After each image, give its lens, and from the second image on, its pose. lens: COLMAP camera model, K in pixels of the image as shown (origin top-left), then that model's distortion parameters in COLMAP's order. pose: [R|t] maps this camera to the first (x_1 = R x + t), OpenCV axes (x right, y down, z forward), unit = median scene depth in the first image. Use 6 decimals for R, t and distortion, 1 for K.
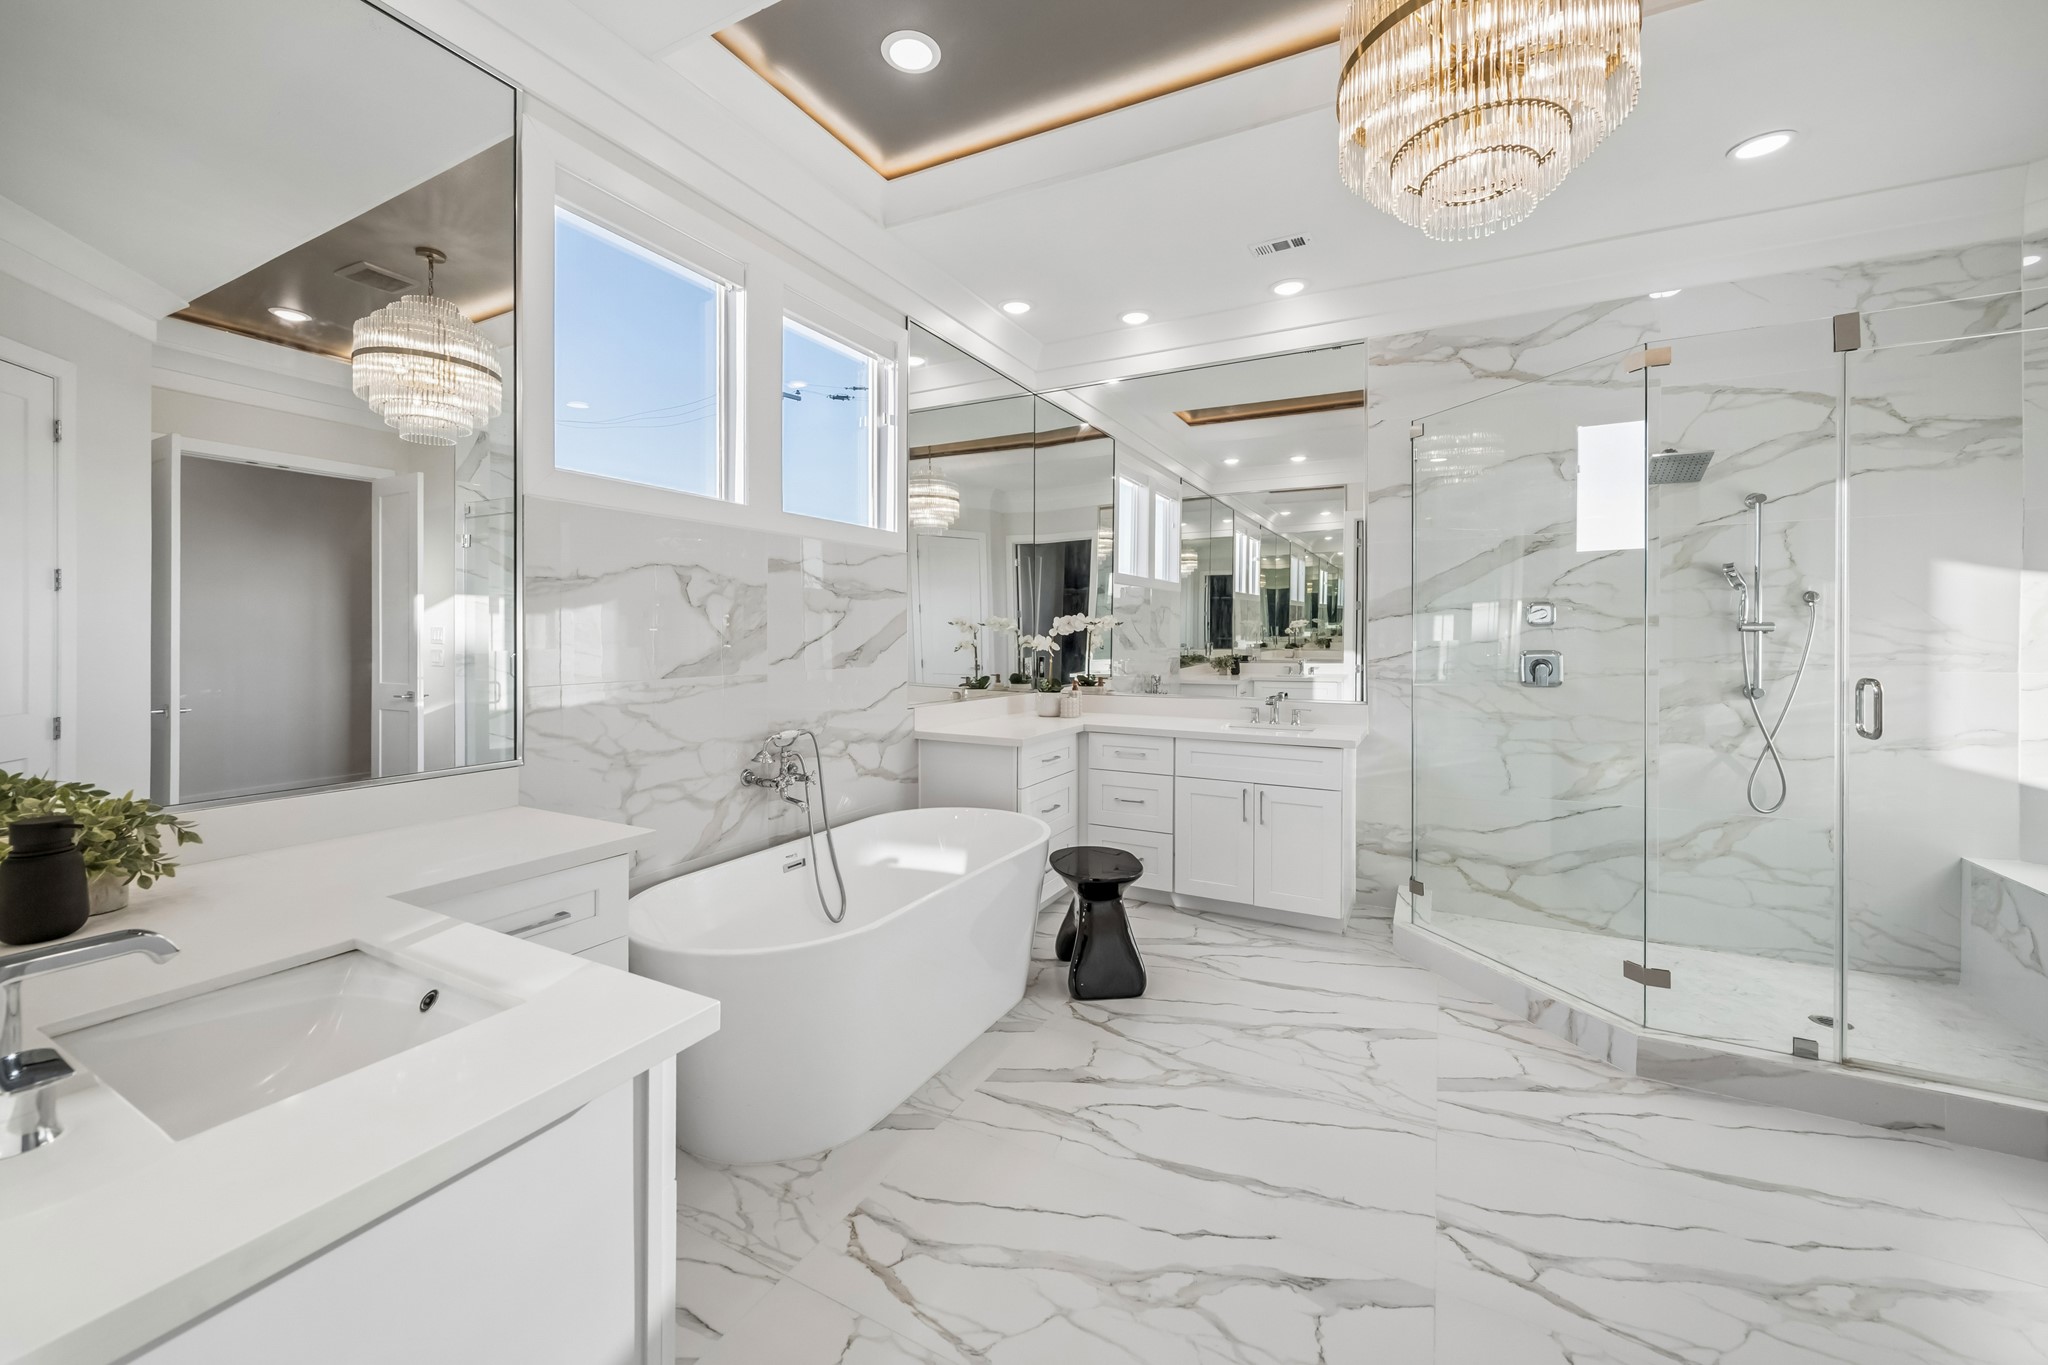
lens RADIAL K [[796.9, 0, 1014.9], [0, 796.9, 661.7], [0, 0, 1]] dist [-0.001505, -0.000108]
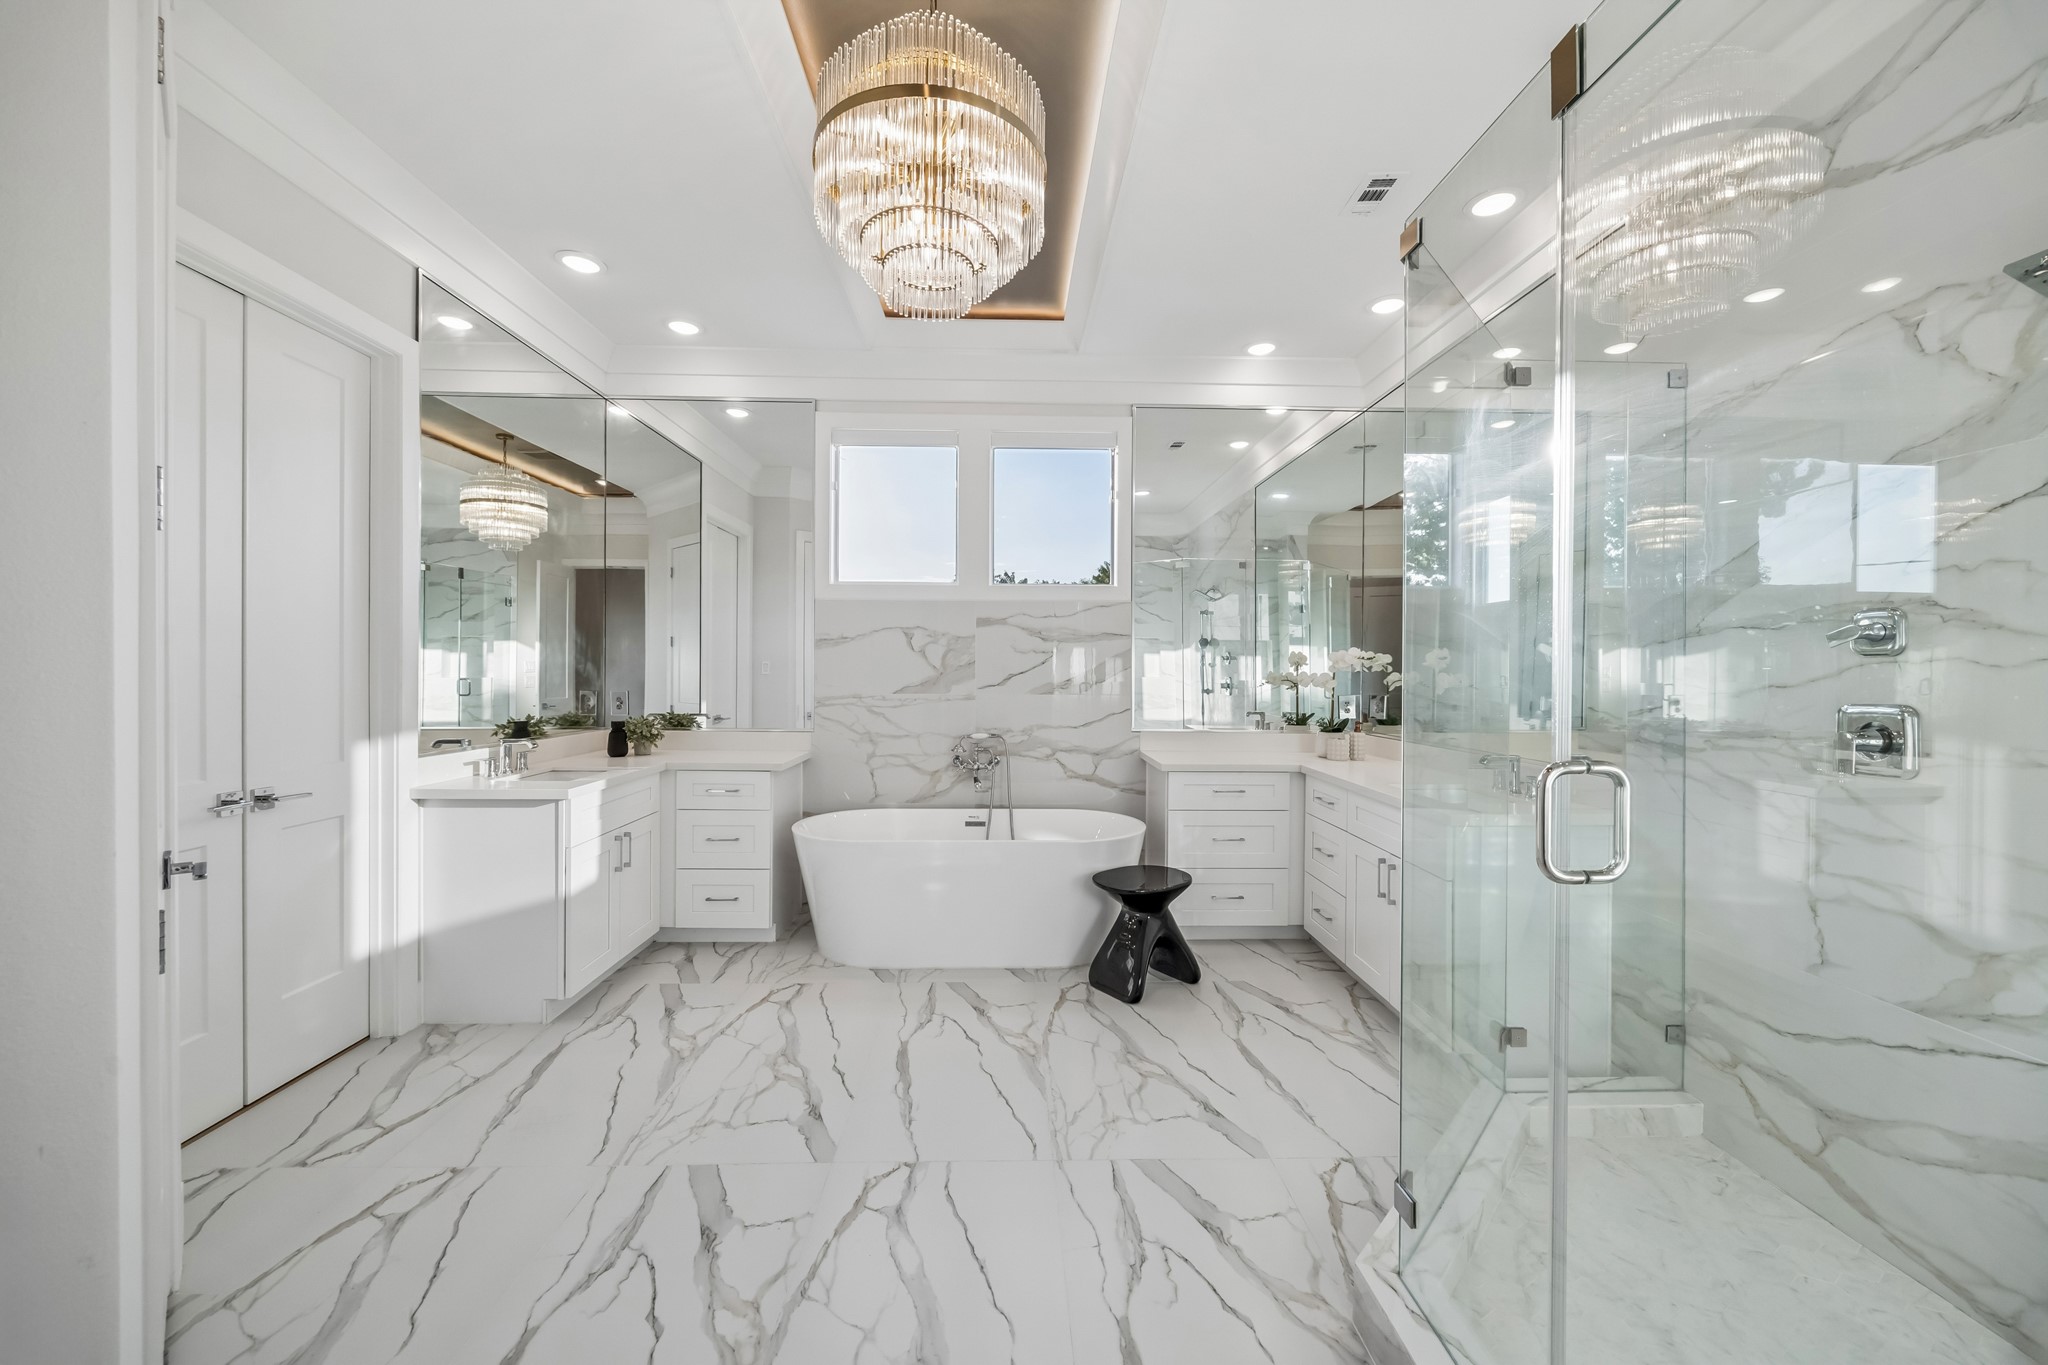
lens RADIAL K [[773.5, 0, 1022.2], [0, 773.5, 701.0], [0, 0, 1]] dist [-0.001372, 0.000039]
pose [[0.495167, 0.038199, -0.867957, 1.047573], [-0.035751, 0.999083, 0.023574, -0.011067], [0.868062, 0.019357, 0.496079, 0.367466]]
